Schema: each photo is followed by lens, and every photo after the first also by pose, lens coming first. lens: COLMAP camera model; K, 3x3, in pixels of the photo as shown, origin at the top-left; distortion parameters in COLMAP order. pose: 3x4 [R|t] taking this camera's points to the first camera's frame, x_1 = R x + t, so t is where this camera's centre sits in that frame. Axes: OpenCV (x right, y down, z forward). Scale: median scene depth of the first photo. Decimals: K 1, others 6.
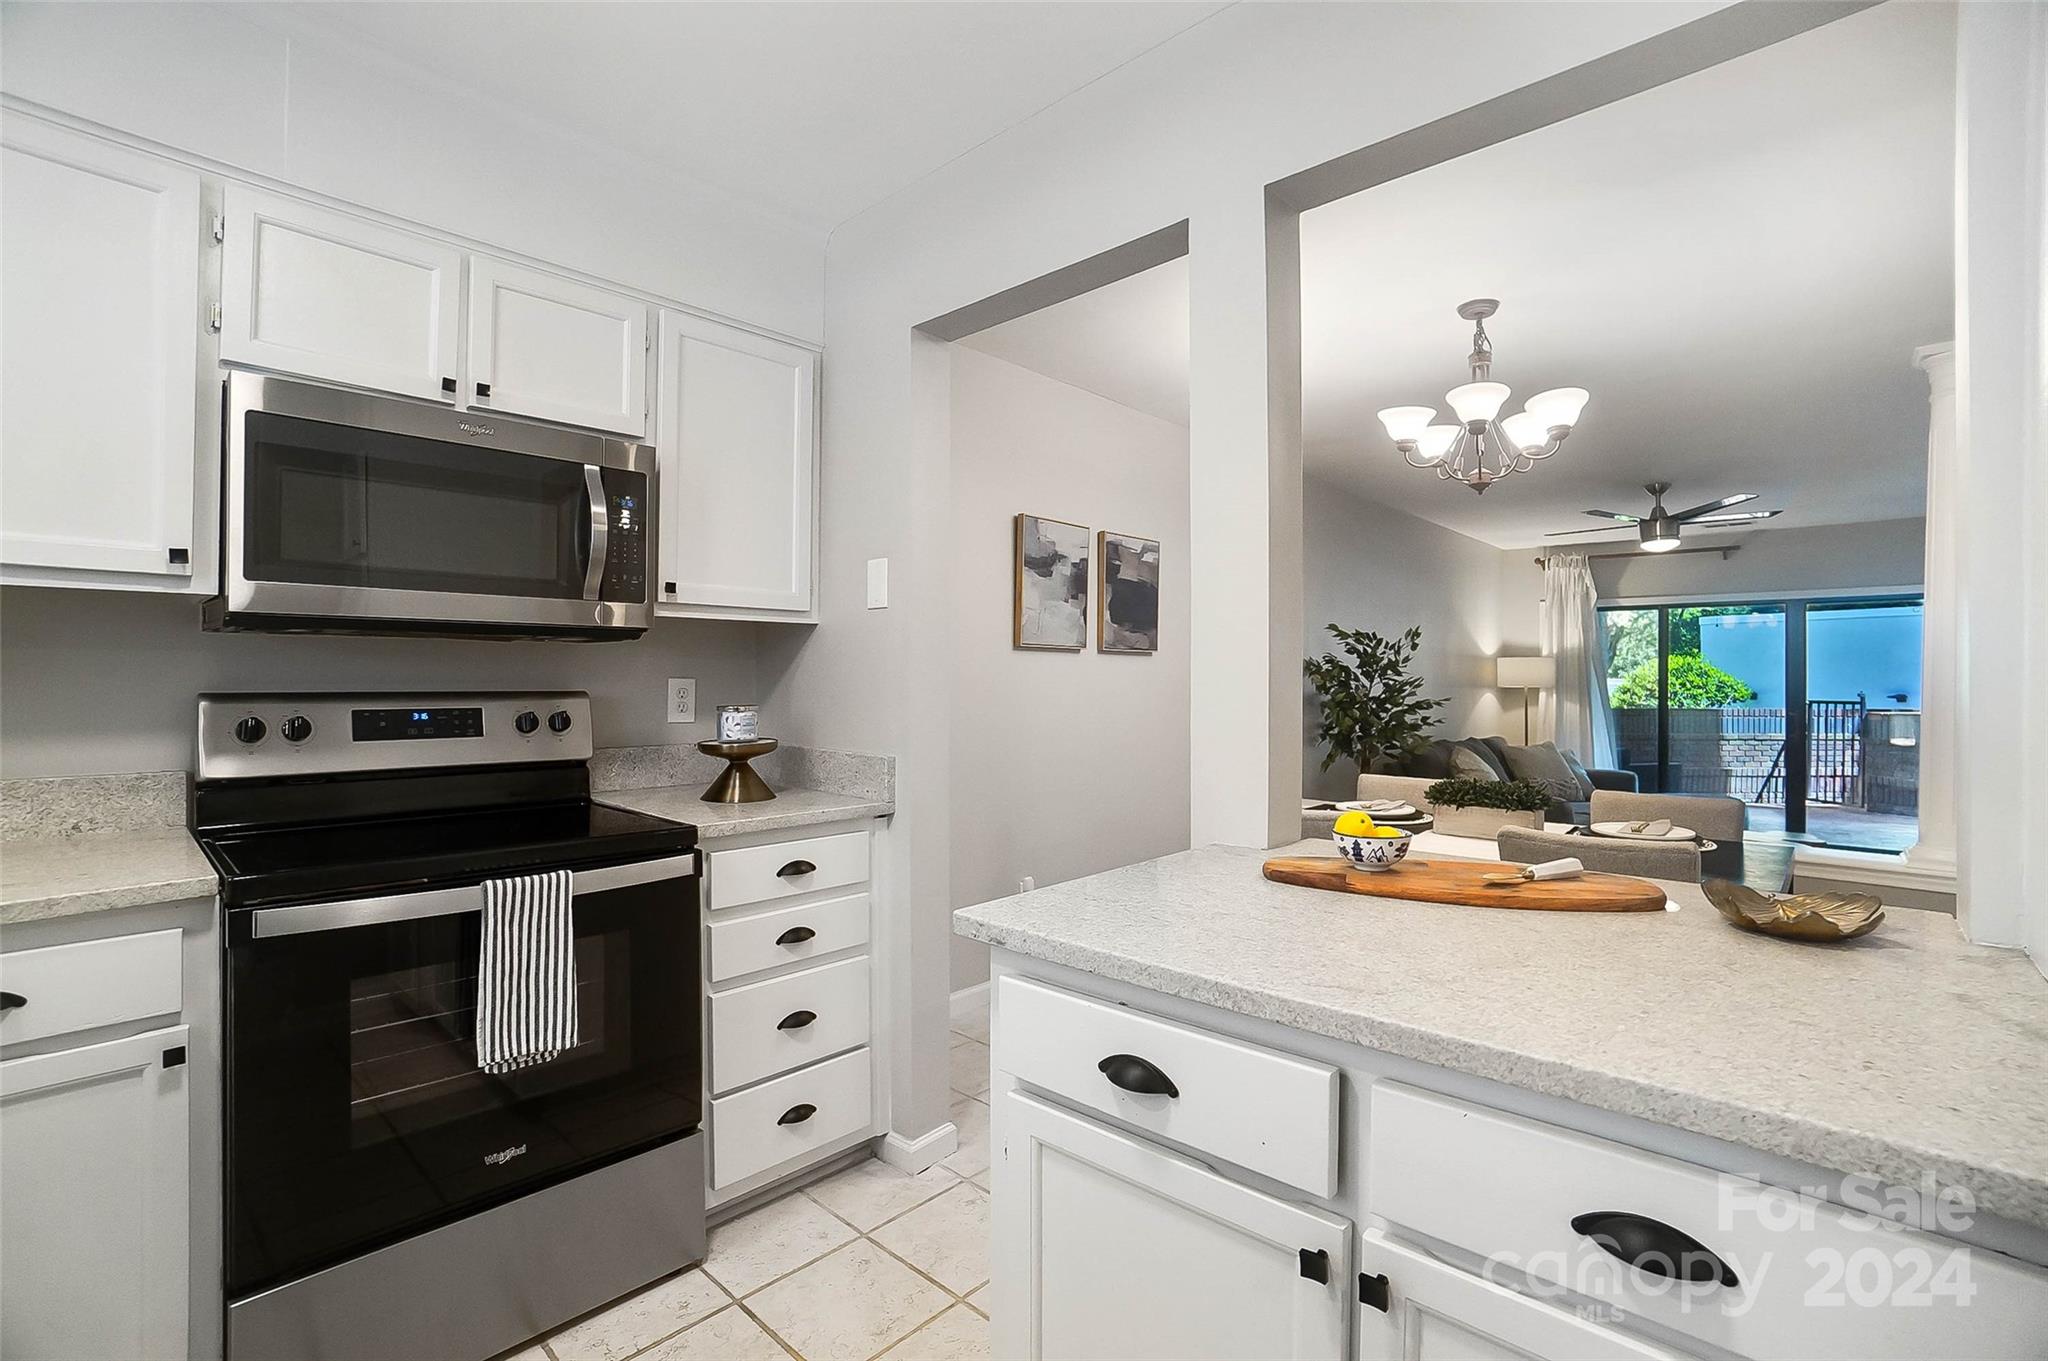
lens RADIAL K [[907.5, 0, 1017.6], [0, 907.5, 674.5], [0, 0, 1]] dist [-0.068943, 0.022287]
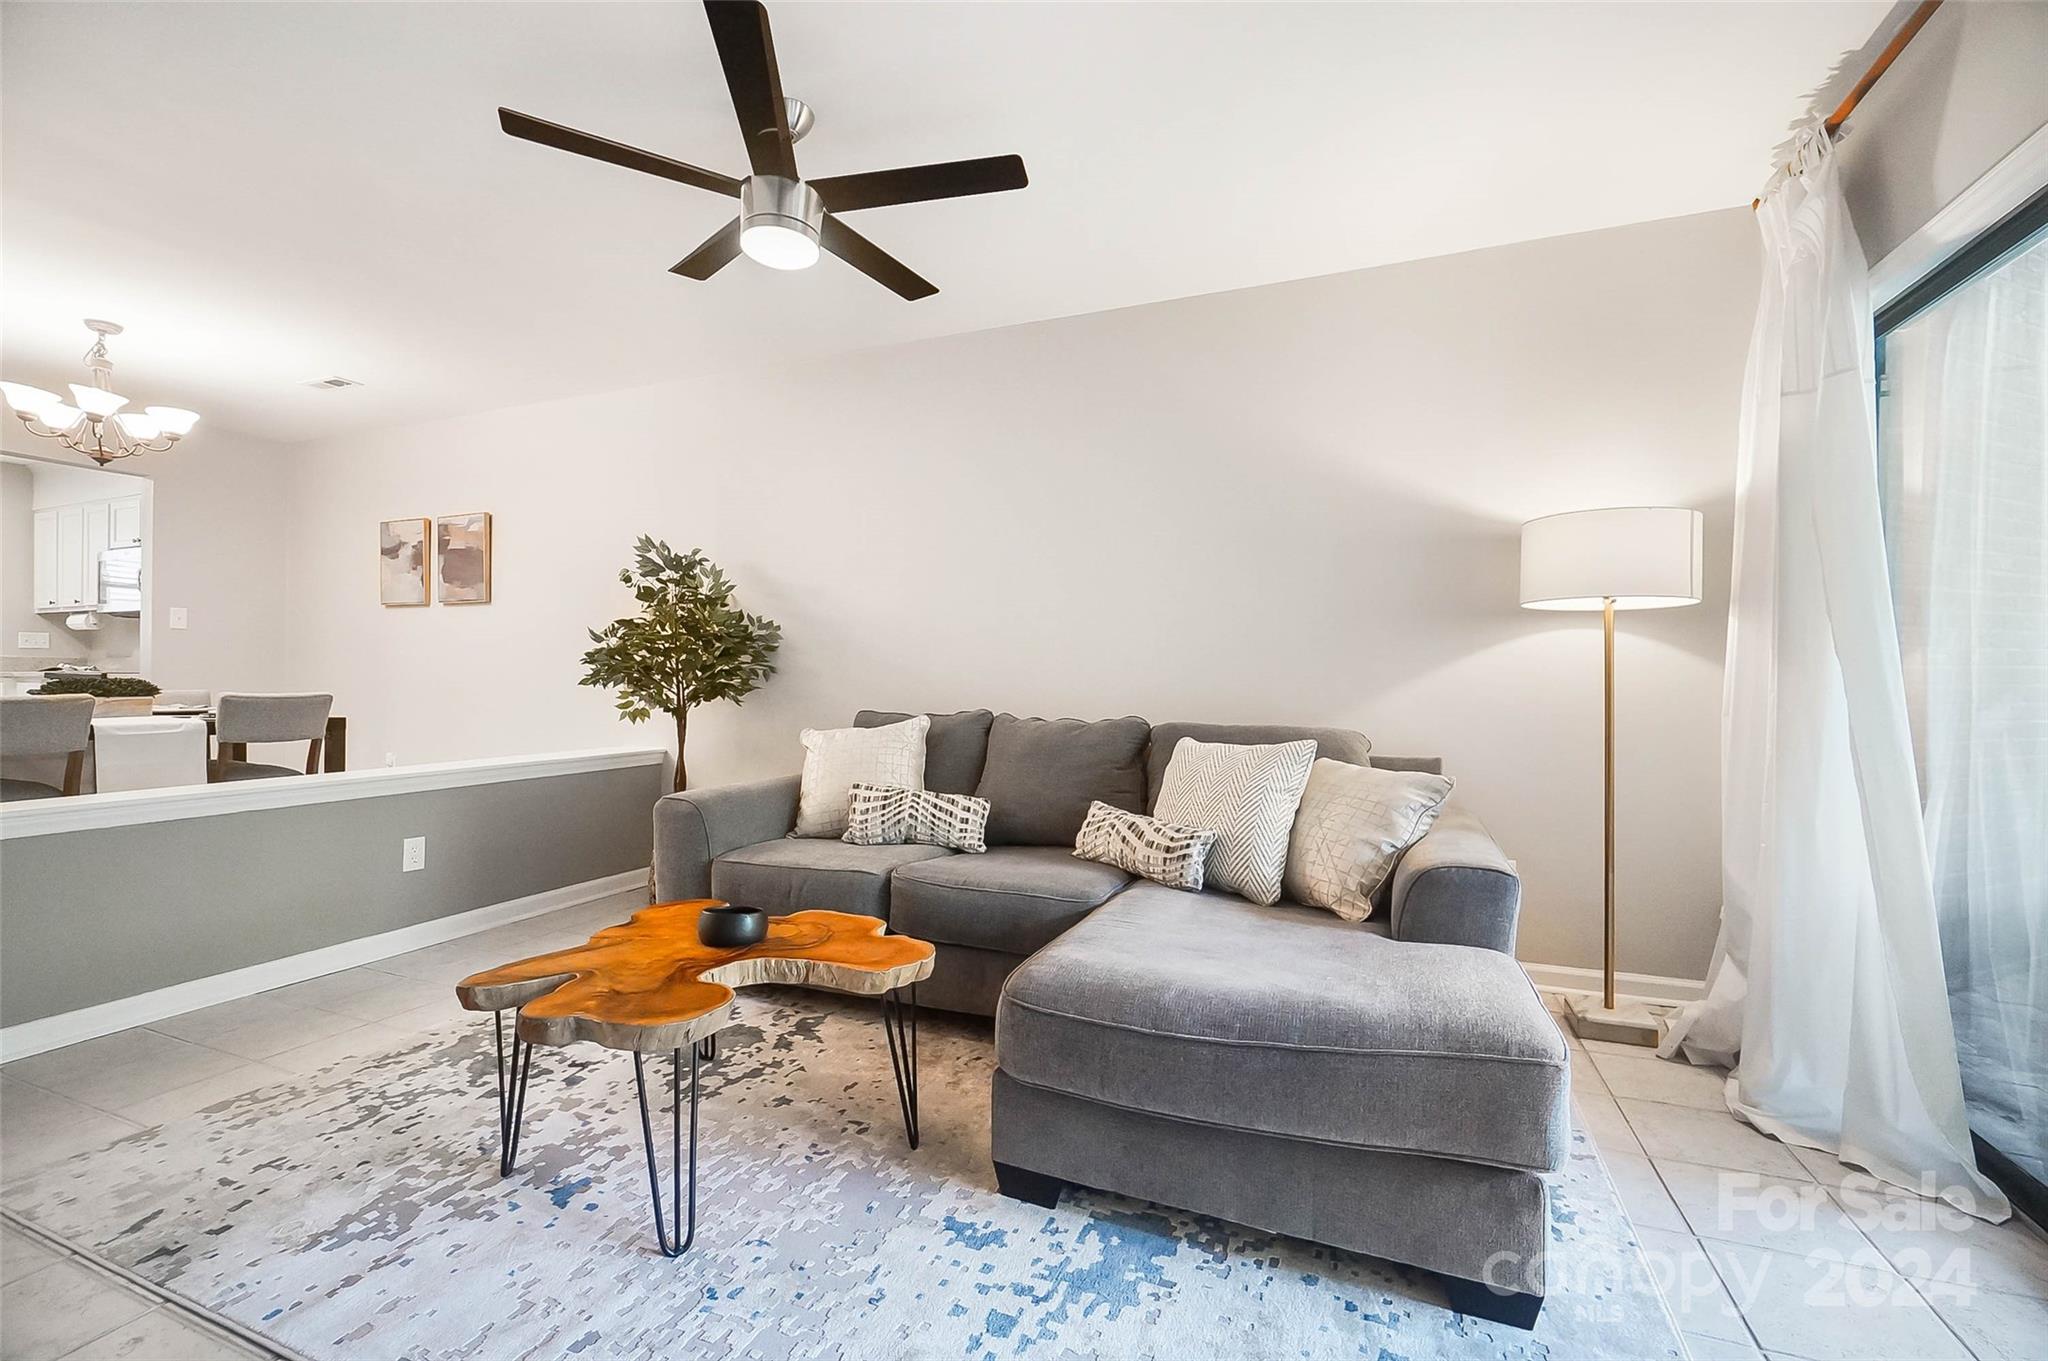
lens RADIAL K [[885.1, 0, 1012.4], [0, 885.1, 675.6], [0, 0, 1]] dist [-0.005111, -0.000935]
pose [[0.348511, -0.005196, -0.937290, 2.245928], [-0.001508, 0.999980, -0.006104, 0.121545], [0.937304, 0.003541, 0.348496, 1.831308]]
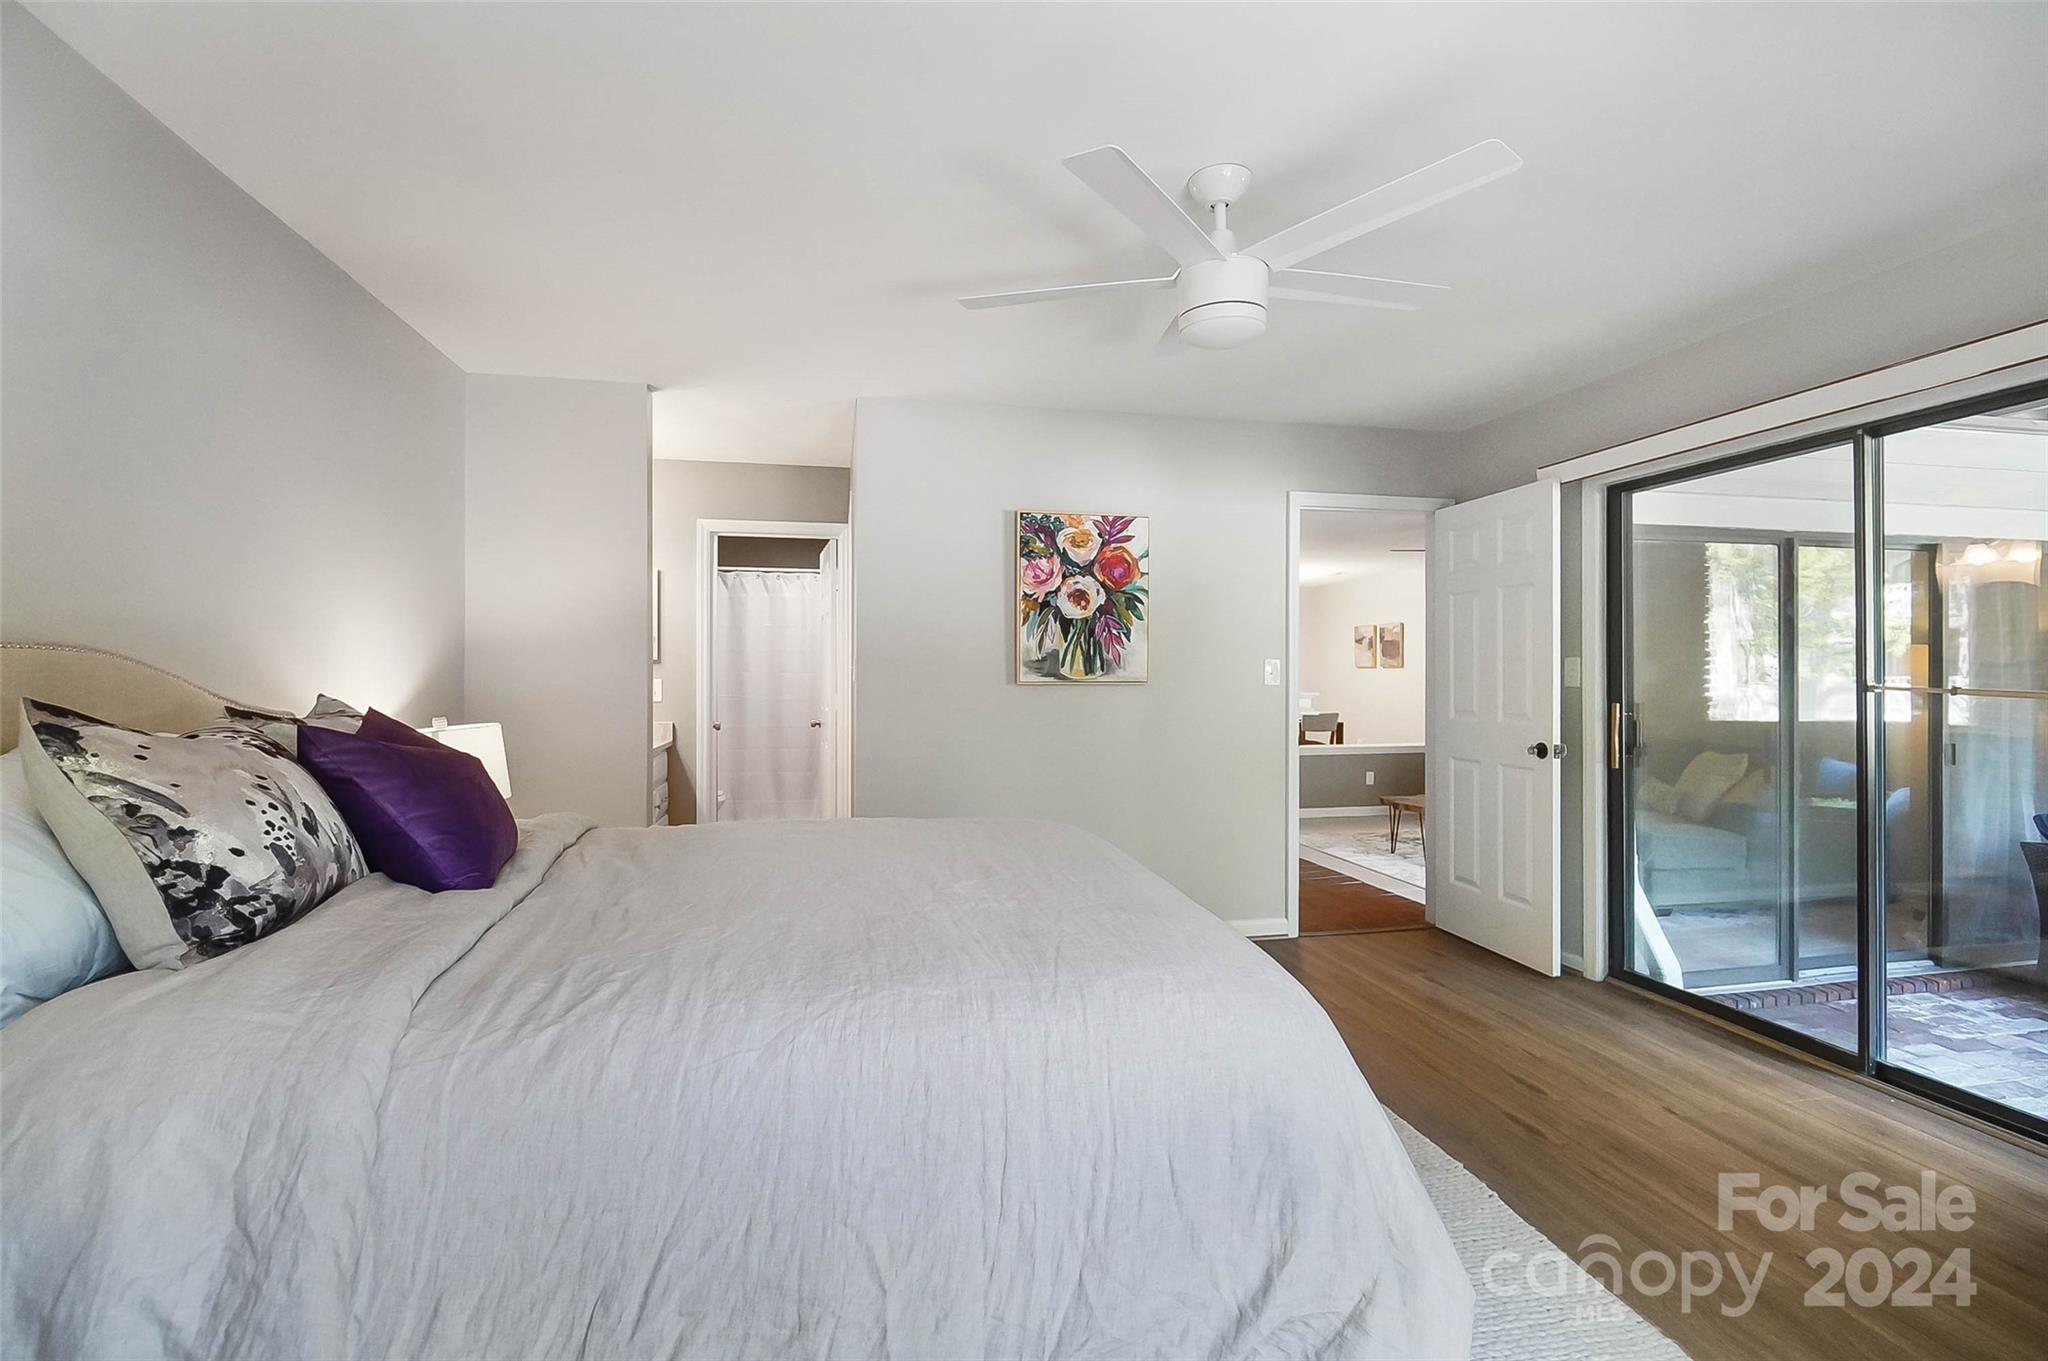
lens RADIAL K [[892.9, 0, 1014.2], [0, 892.9, 671.3], [0, 0, 1]] dist [-0.002186, -0.000559]
pose [[-0.581119, -0.007541, -0.813784, 4.084047], [-0.000176, 0.999958, -0.009141, 0.017078], [0.813819, -0.005168, -0.581096, 2.286364]]
